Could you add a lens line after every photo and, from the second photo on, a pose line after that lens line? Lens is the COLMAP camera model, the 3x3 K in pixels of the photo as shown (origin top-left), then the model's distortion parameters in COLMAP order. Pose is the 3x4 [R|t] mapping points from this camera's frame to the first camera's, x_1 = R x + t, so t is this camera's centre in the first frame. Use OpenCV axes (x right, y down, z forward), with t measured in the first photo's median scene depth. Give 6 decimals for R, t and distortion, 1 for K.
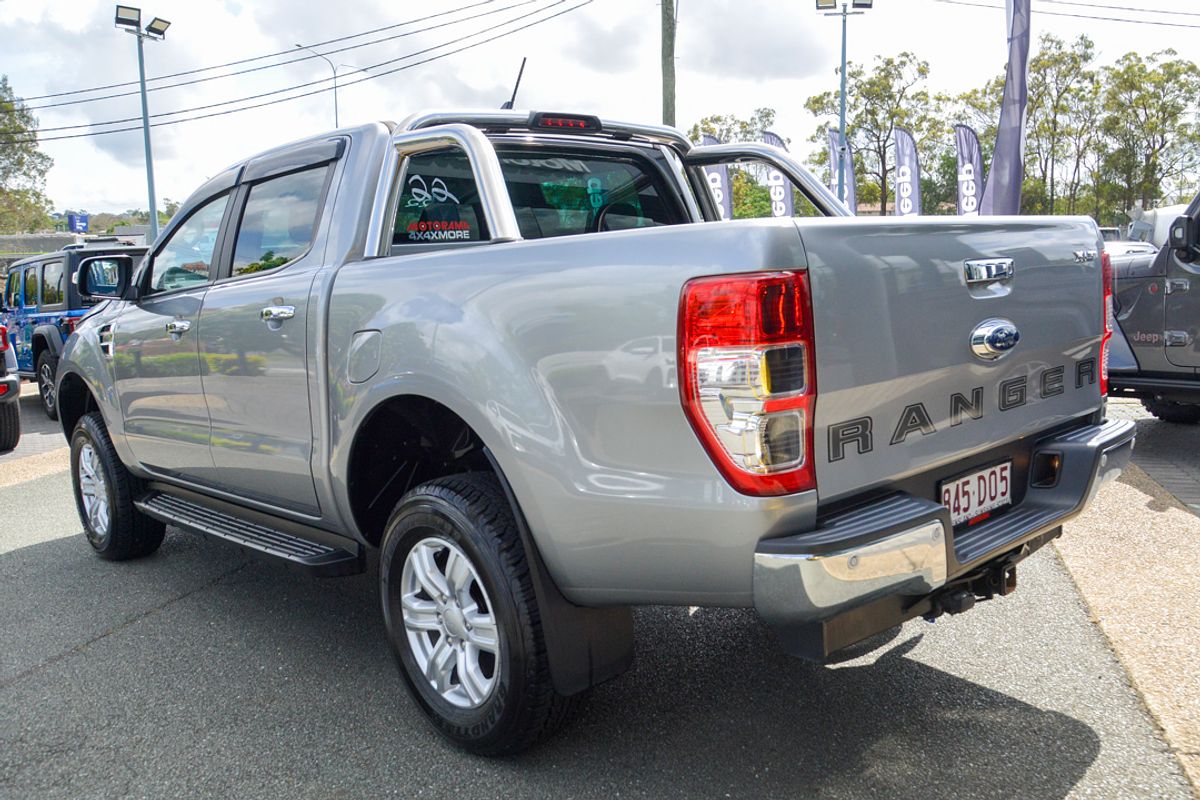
lens RADIAL K [[1029.1, 0, 600.7], [0, 1029.1, 412.7], [0, 0, 1]] dist [-0.078096, 0.047402]
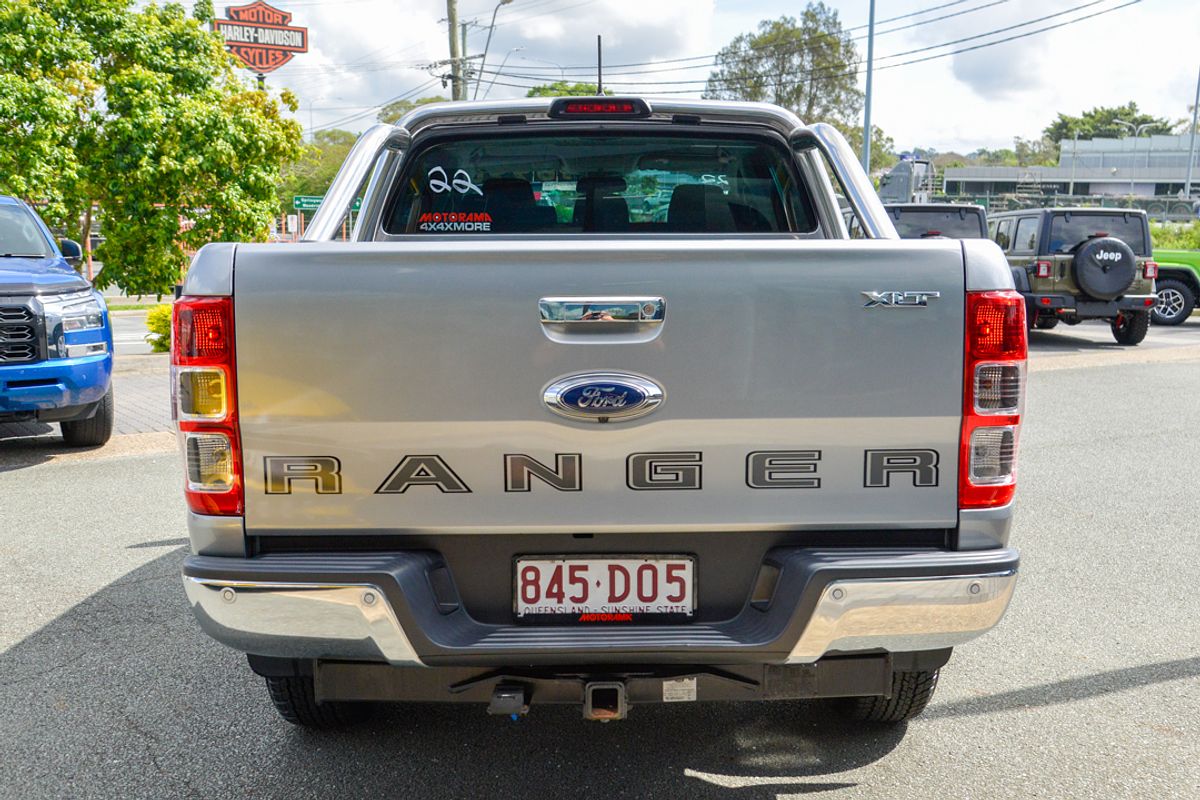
lens RADIAL K [[1181.1, 0, 604.4], [0, 1181.1, 402.8], [0, 0, 1]] dist [-0.000488, 0.000000]
pose [[0.741816, 0.141406, -0.655525, 0.745921], [-0.131957, 0.989184, 0.064054, -0.095630], [0.657492, 0.038985, 0.752452, 0.227062]]
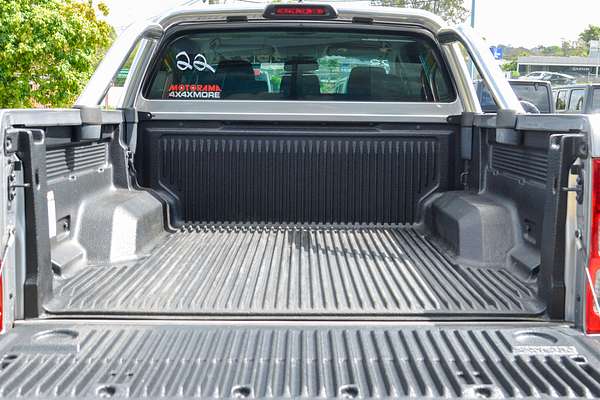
lens RADIAL K [[746.2, 0, 294.4], [0, 746.2, 158.7], [0, 0, 1]] dist [-0.031809, 0.000000]
pose [[0.732536, 0.115456, -0.670865, 0.641934], [-0.146628, 0.989140, 0.010124, -0.117335], [0.664749, 0.090951, 0.741510, 0.343732]]
